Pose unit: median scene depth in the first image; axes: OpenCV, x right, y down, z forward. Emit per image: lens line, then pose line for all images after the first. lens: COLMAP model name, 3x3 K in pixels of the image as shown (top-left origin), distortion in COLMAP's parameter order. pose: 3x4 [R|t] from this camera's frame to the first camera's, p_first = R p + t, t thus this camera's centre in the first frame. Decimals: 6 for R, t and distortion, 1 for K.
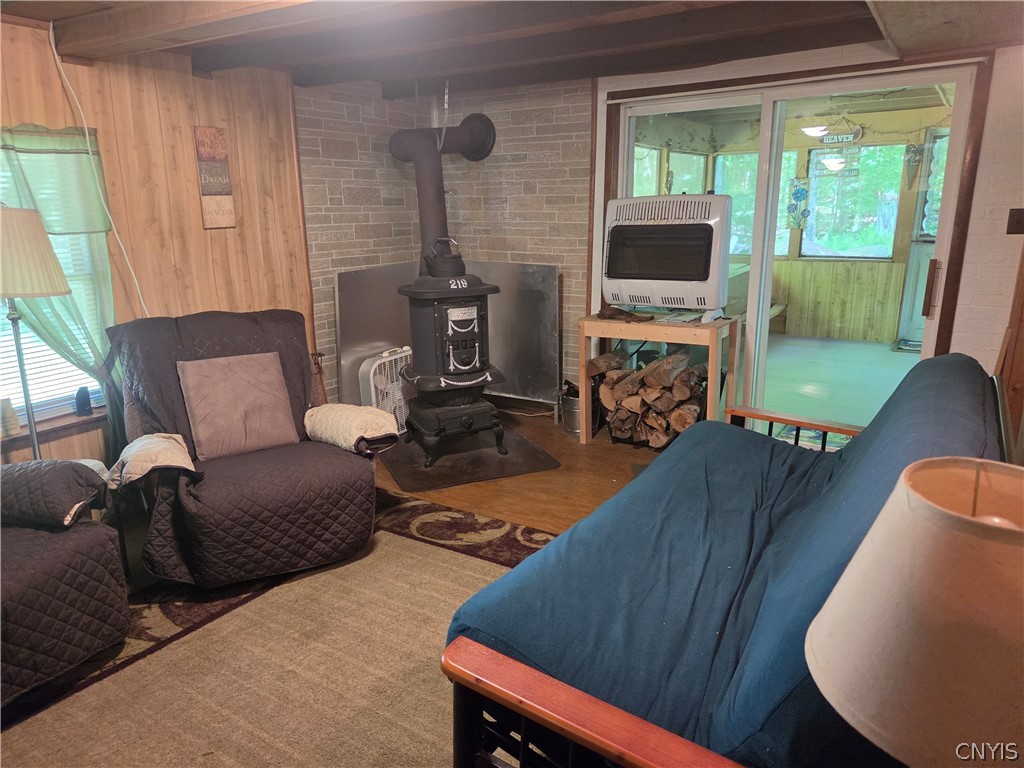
lens RADIAL K [[704.3, 0, 512.0], [0, 704.3, 384.0], [0, 0, 1]] dist [0.033308, 0.000081]
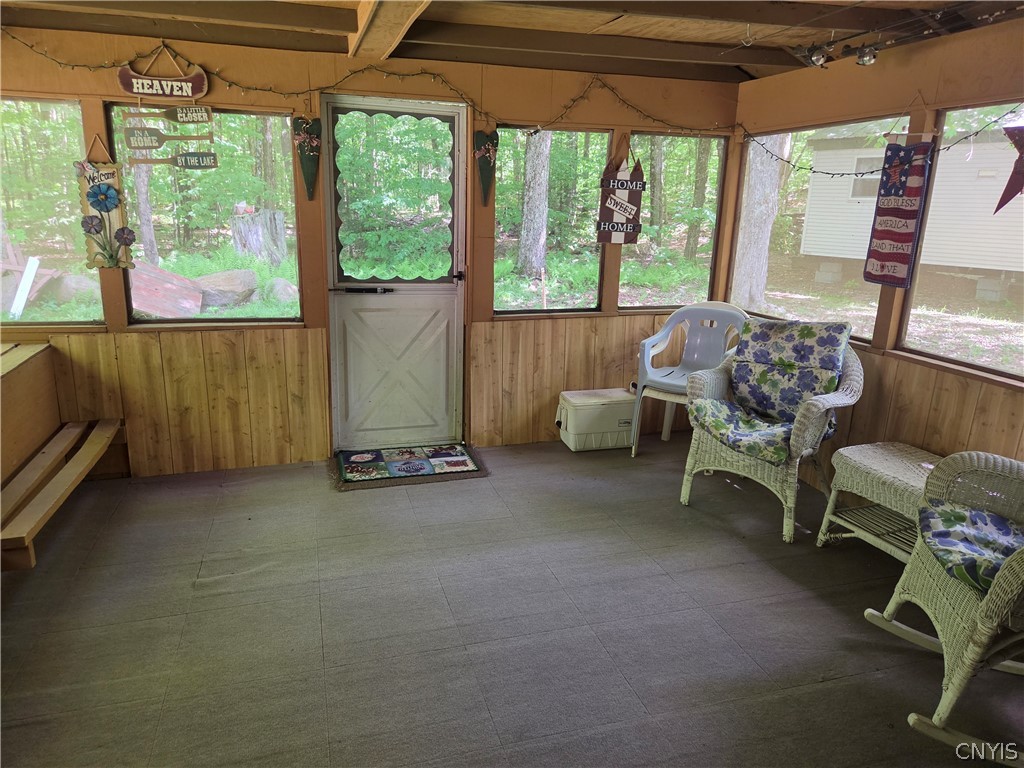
lens RADIAL K [[704.3, 0, 512.0], [0, 704.3, 384.0], [0, 0, 1]] dist [0.033308, 0.000081]
pose [[0.661110, -0.146746, 0.735799, 0.215963], [0.156110, 0.986128, 0.056407, -0.127455], [-0.733869, 0.077574, 0.674847, 0.485861]]
